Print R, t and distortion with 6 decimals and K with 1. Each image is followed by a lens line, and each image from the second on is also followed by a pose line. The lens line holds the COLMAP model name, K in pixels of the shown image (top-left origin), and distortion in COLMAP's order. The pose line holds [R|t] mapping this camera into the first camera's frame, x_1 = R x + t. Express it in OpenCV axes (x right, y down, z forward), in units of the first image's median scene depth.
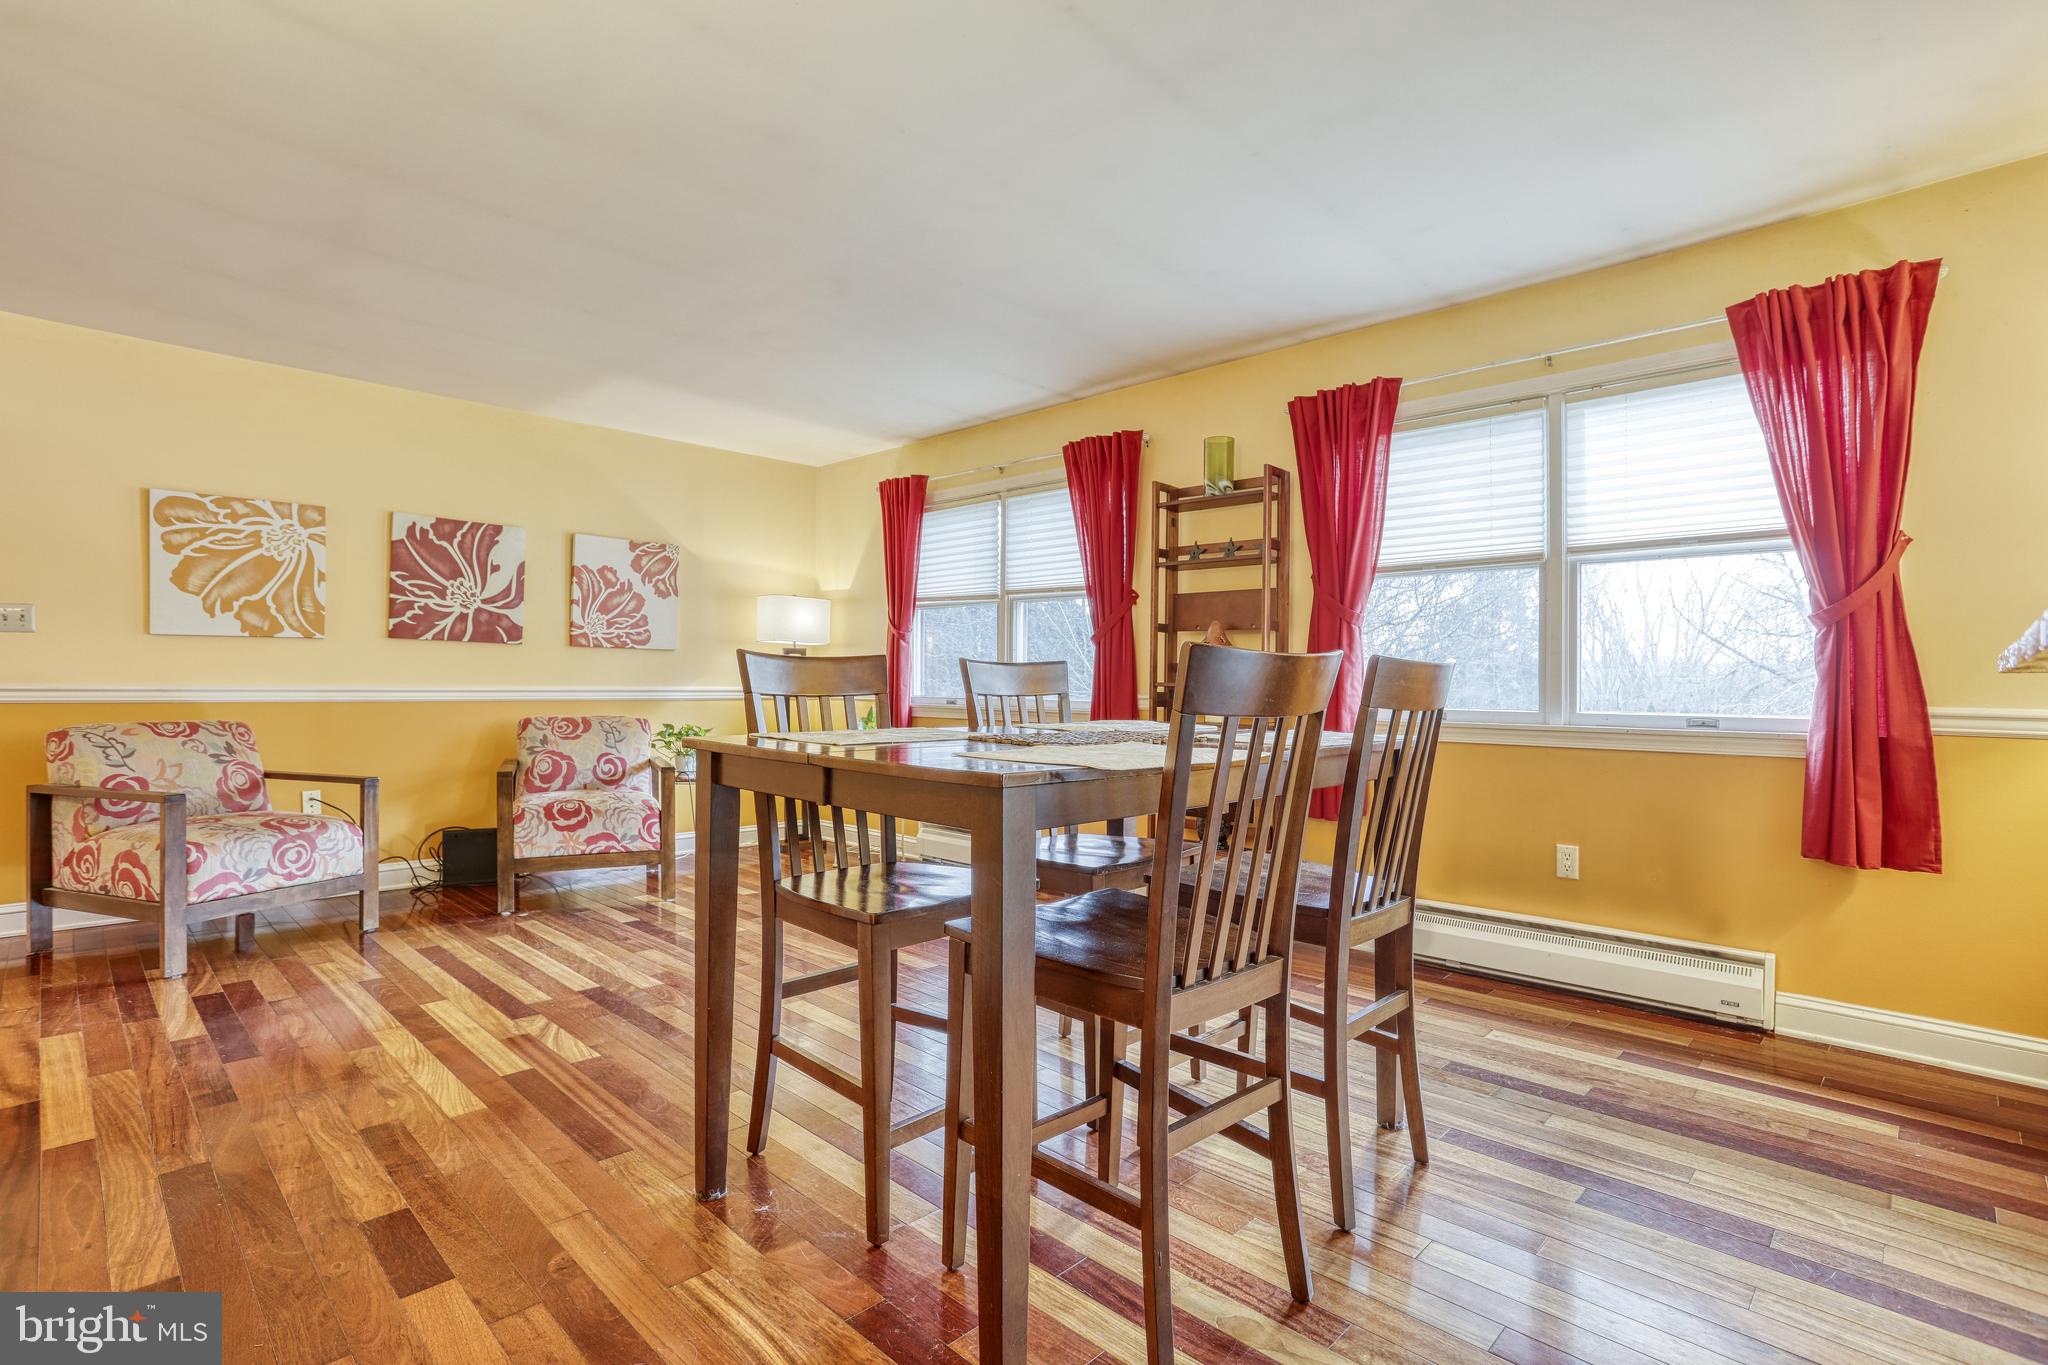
lens RADIAL K [[954.5, 0, 1024.3], [0, 954.5, 699.2], [0, 0, 1]] dist [-0.051658, 0.026768]
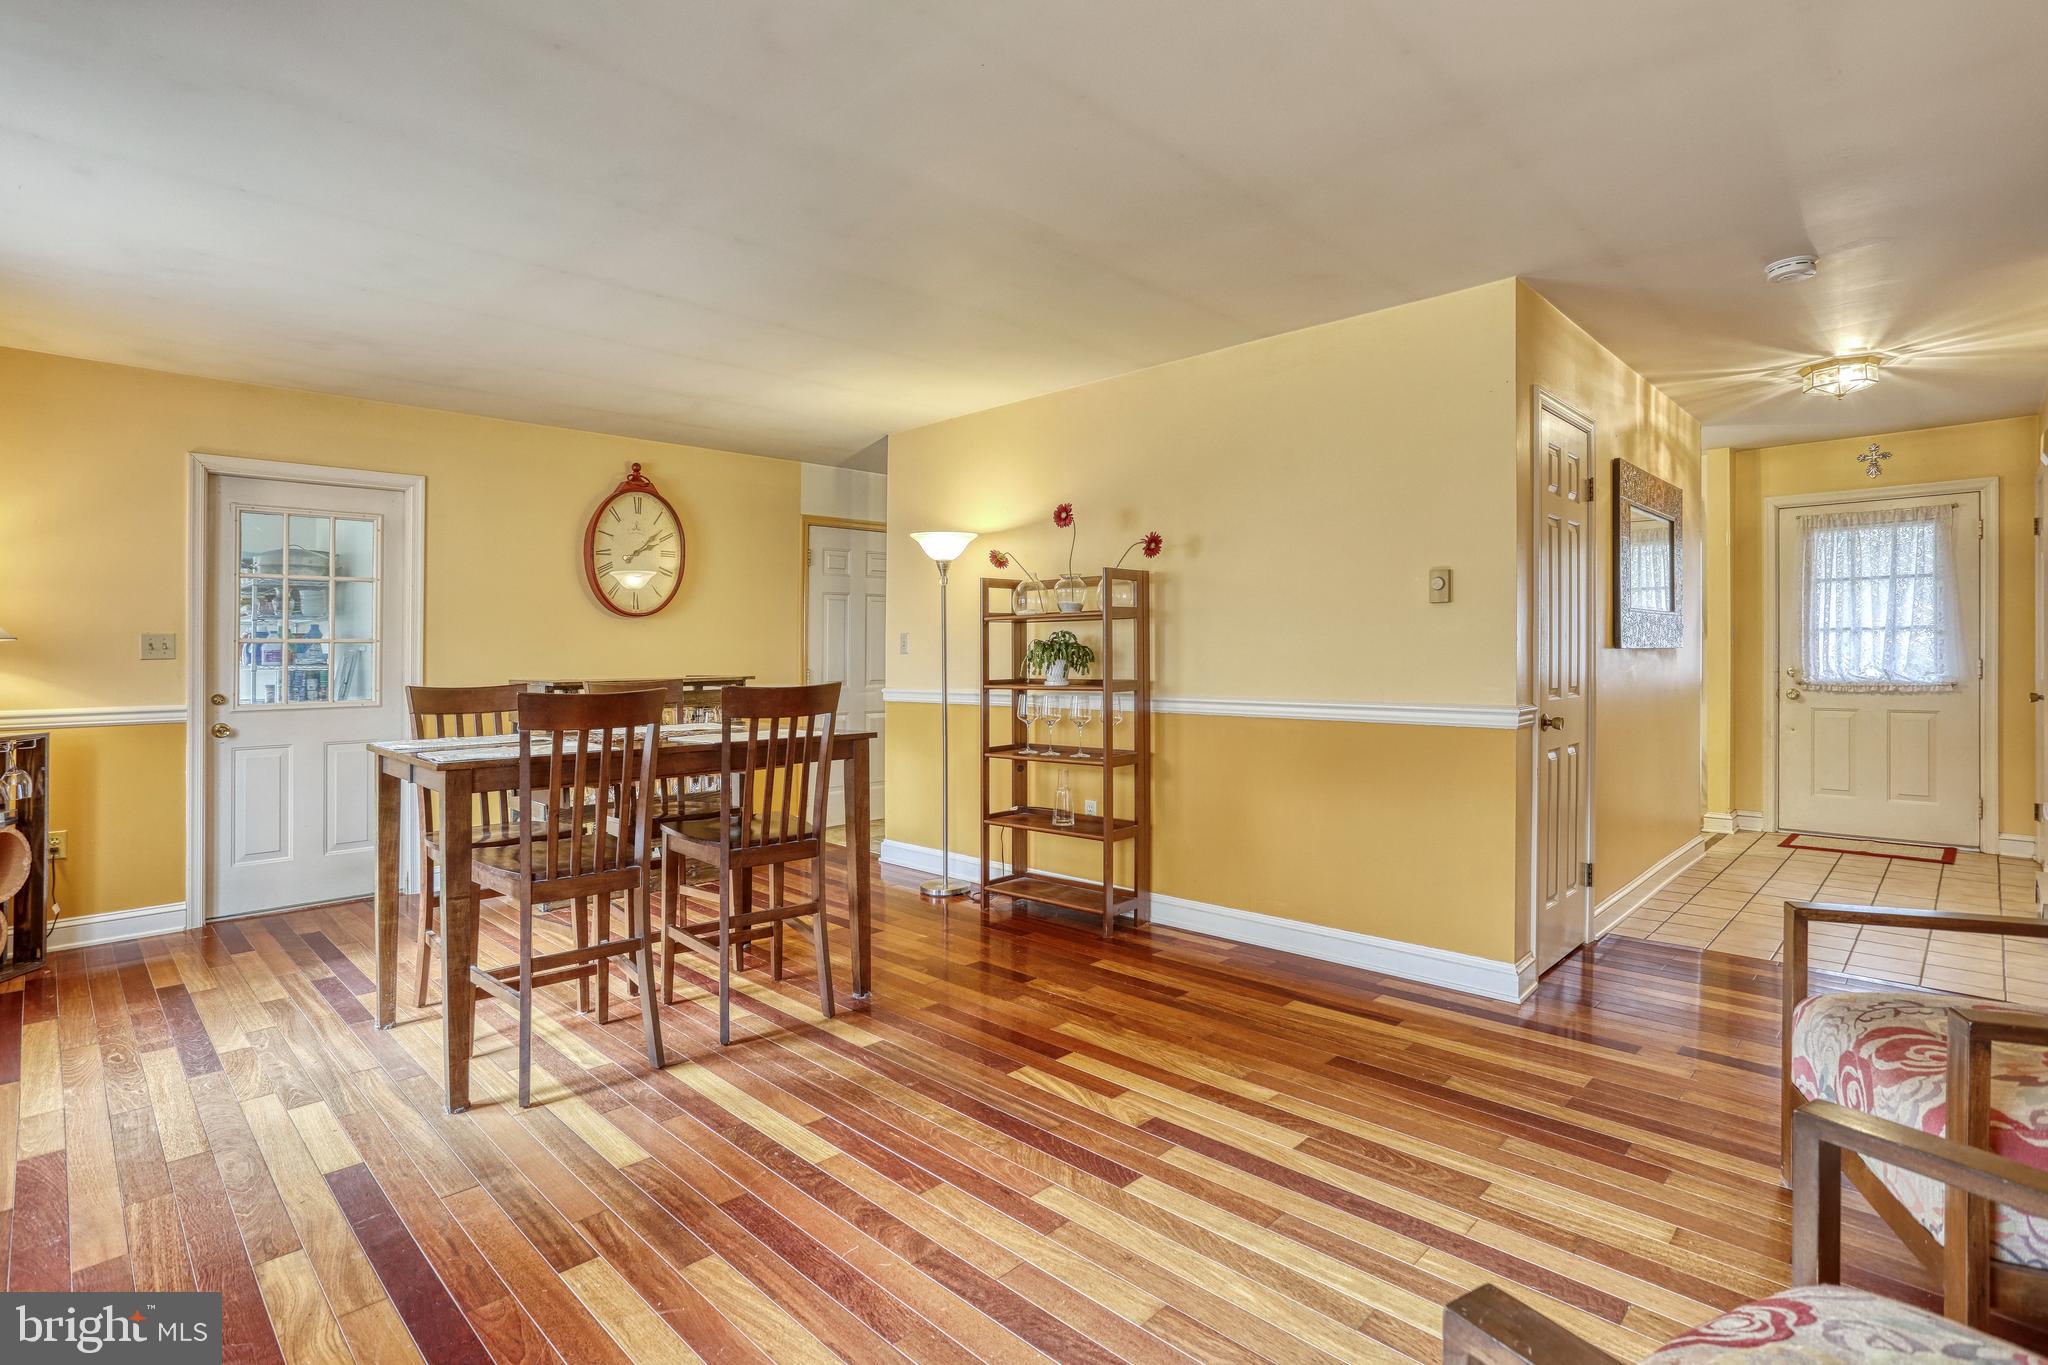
lens RADIAL K [[1012.4, 0, 1026.9], [0, 1012.4, 675.6], [0, 0, 1]] dist [-0.077798, 0.049667]
pose [[-0.999972, -0.001767, 0.007280, -0.282945], [-0.001451, 0.999065, 0.043205, -0.062613], [-0.007350, 0.043193, -0.999040, 1.226260]]
